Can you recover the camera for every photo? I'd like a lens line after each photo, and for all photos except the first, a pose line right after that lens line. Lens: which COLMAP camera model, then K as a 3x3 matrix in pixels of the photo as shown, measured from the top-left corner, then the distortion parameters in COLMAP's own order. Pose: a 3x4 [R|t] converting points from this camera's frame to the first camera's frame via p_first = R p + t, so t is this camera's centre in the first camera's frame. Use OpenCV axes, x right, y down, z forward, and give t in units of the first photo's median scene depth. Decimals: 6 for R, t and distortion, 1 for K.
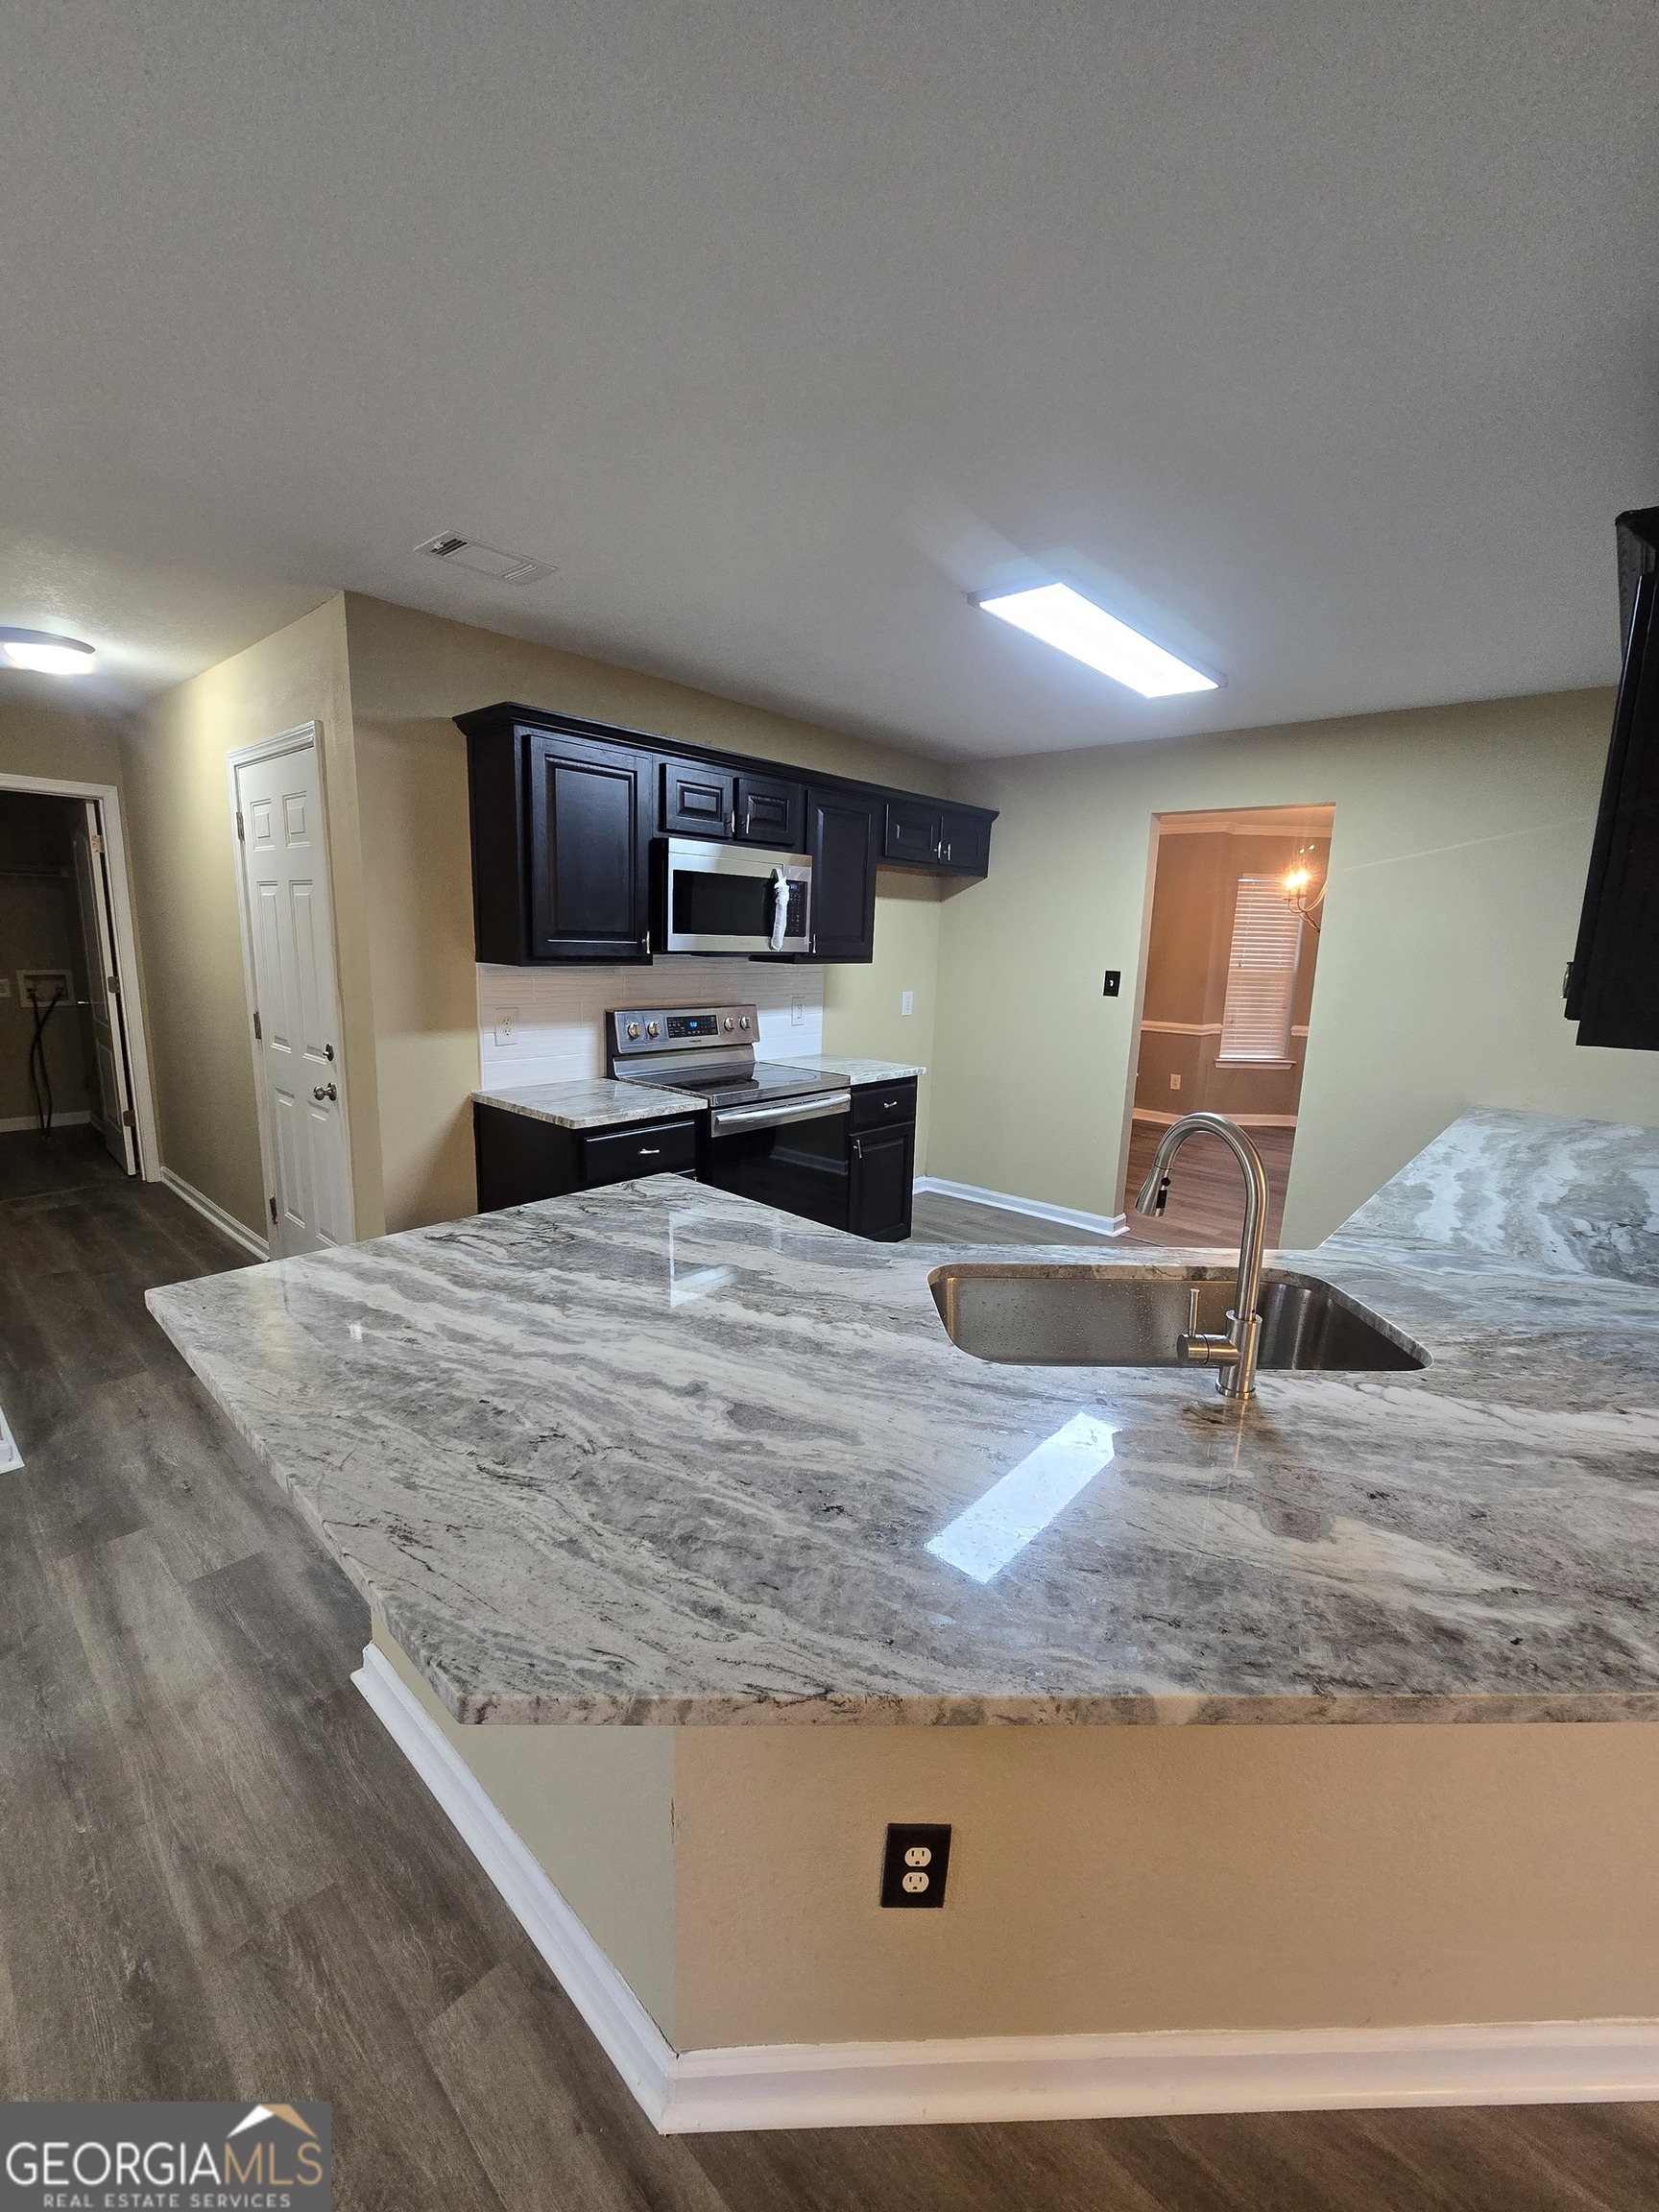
lens RADIAL K [[896.0, 0, 817.4], [0, 896.0, 1101.9], [0, 0, 1]] dist [-0.005192, 0.000220]
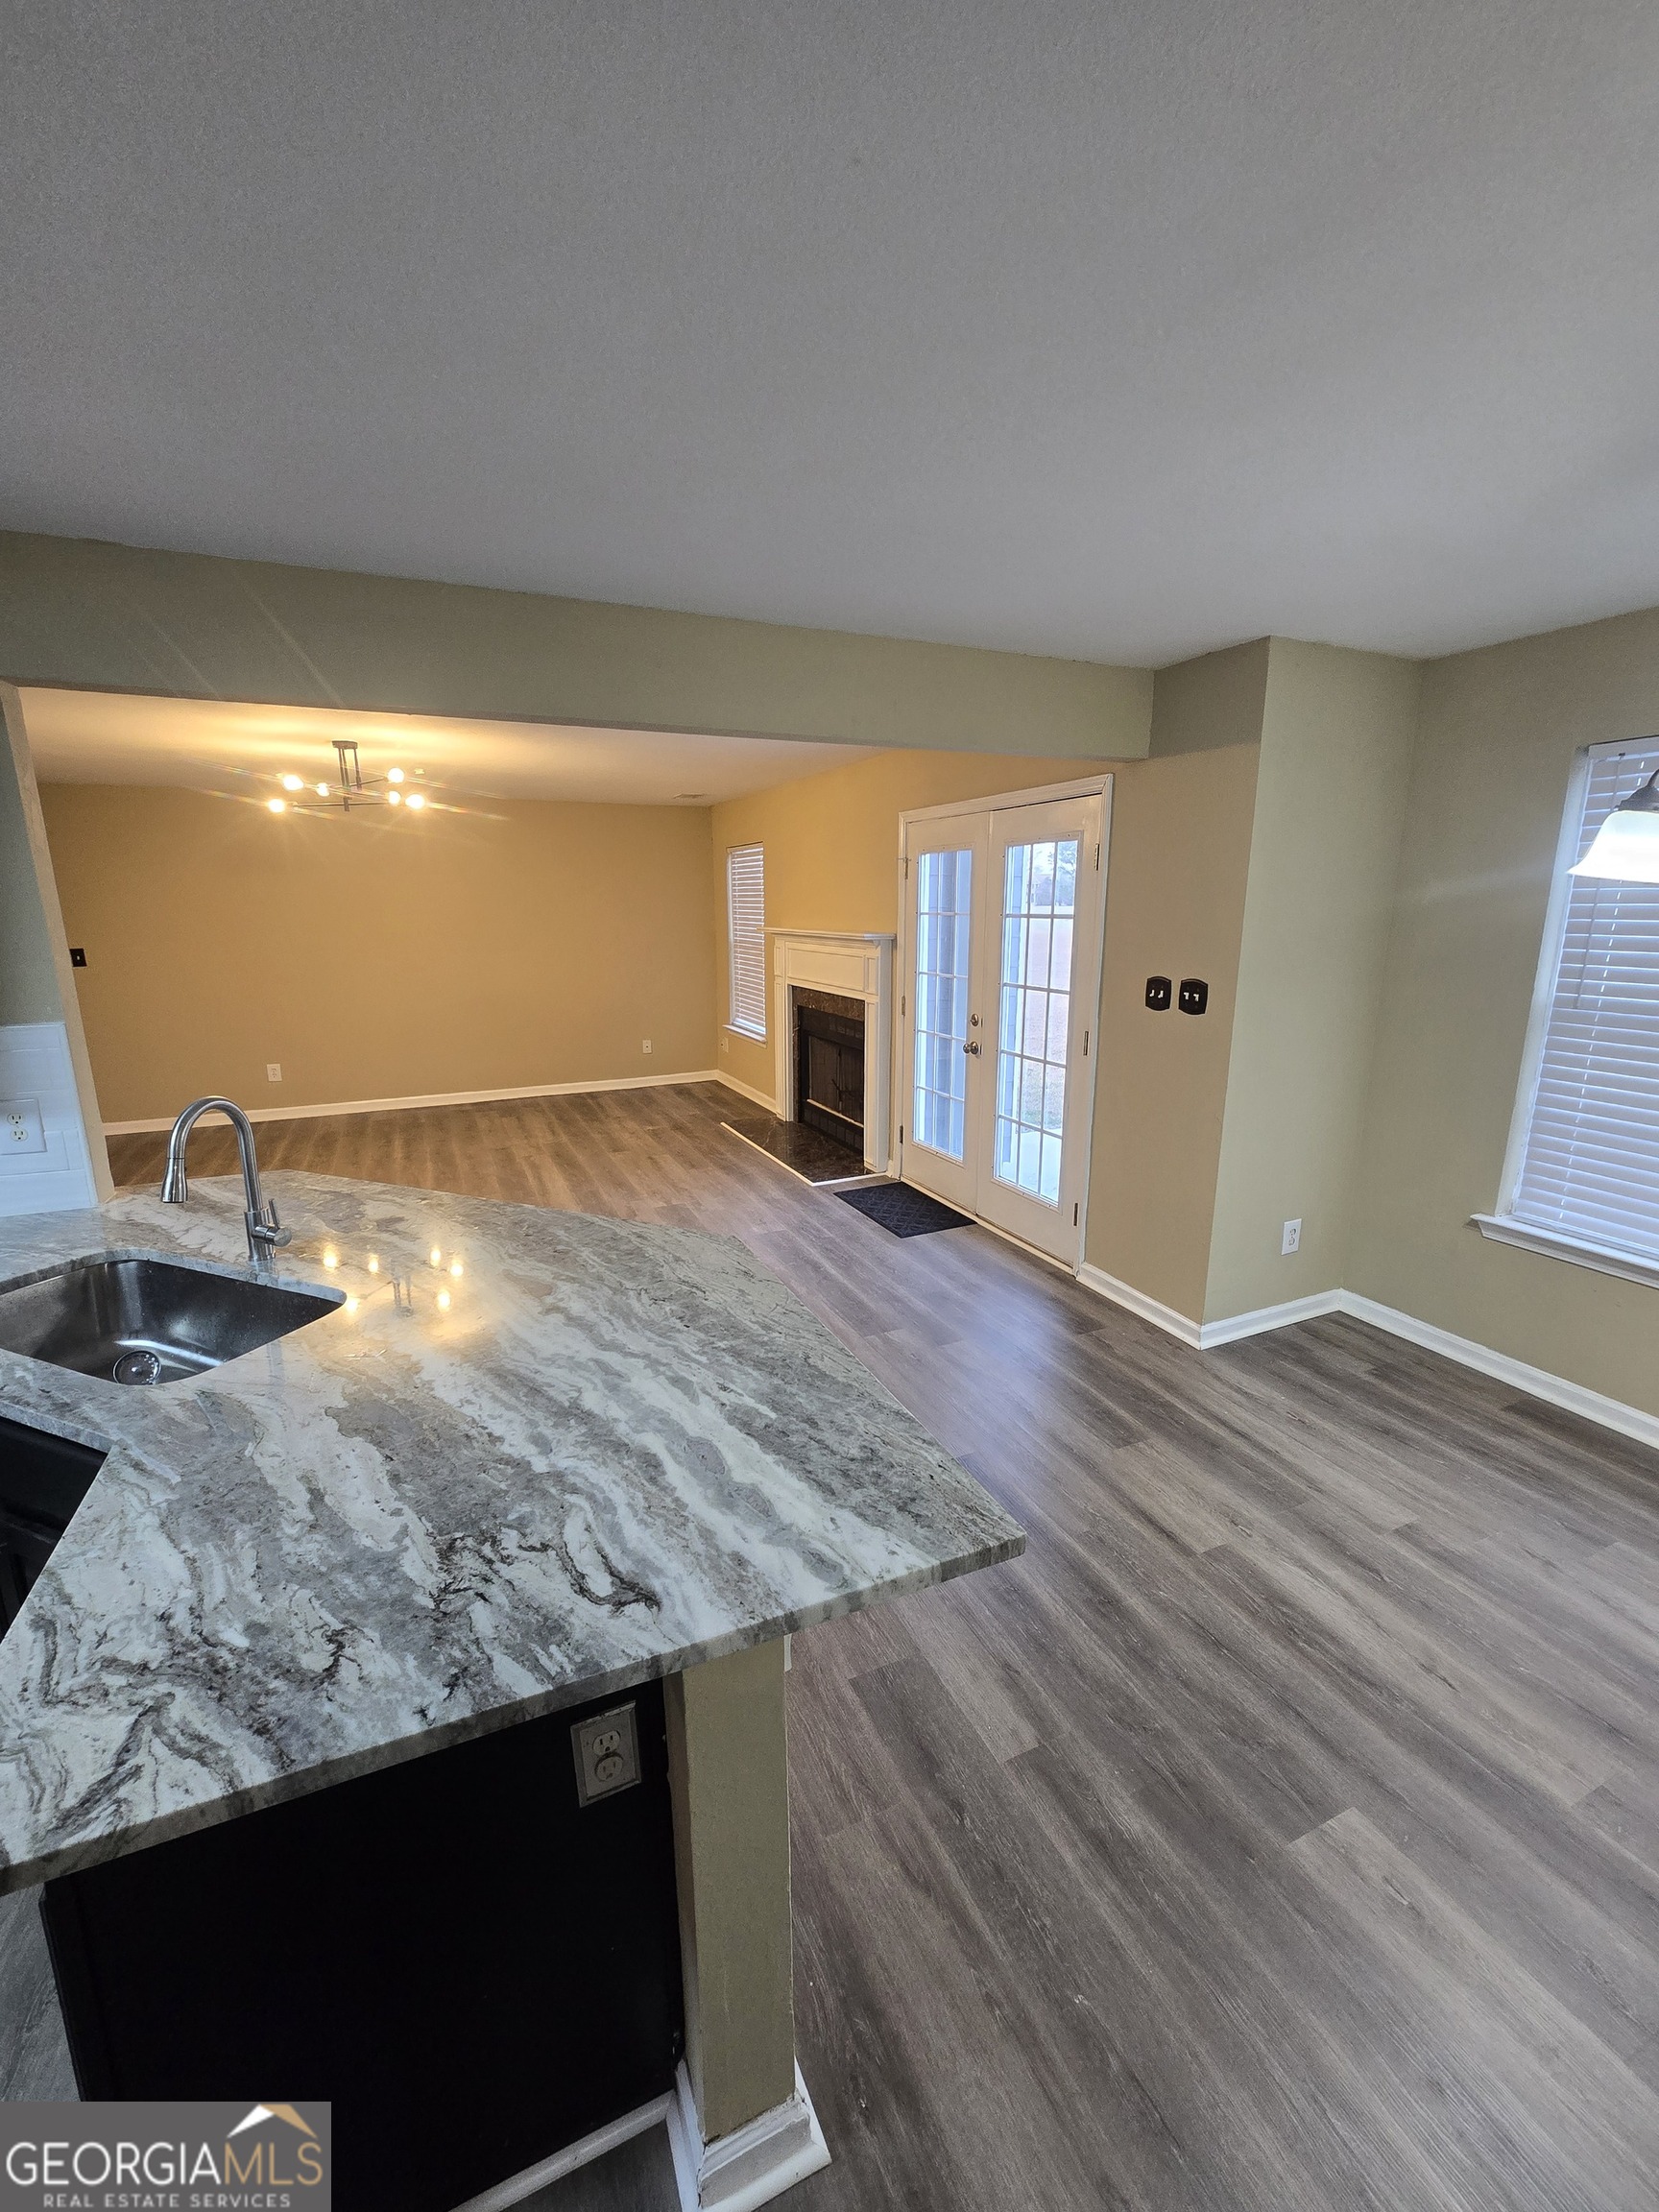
lens RADIAL K [[905.4, 0, 814.9], [0, 905.4, 1105.0], [0, 0, 1]] dist [-0.002490, -0.000151]
pose [[-0.915925, -0.113571, 0.384945, -0.393083], [0.052237, 0.917236, 0.394904, -0.195276], [-0.397935, 0.381811, -0.834187, 0.729857]]
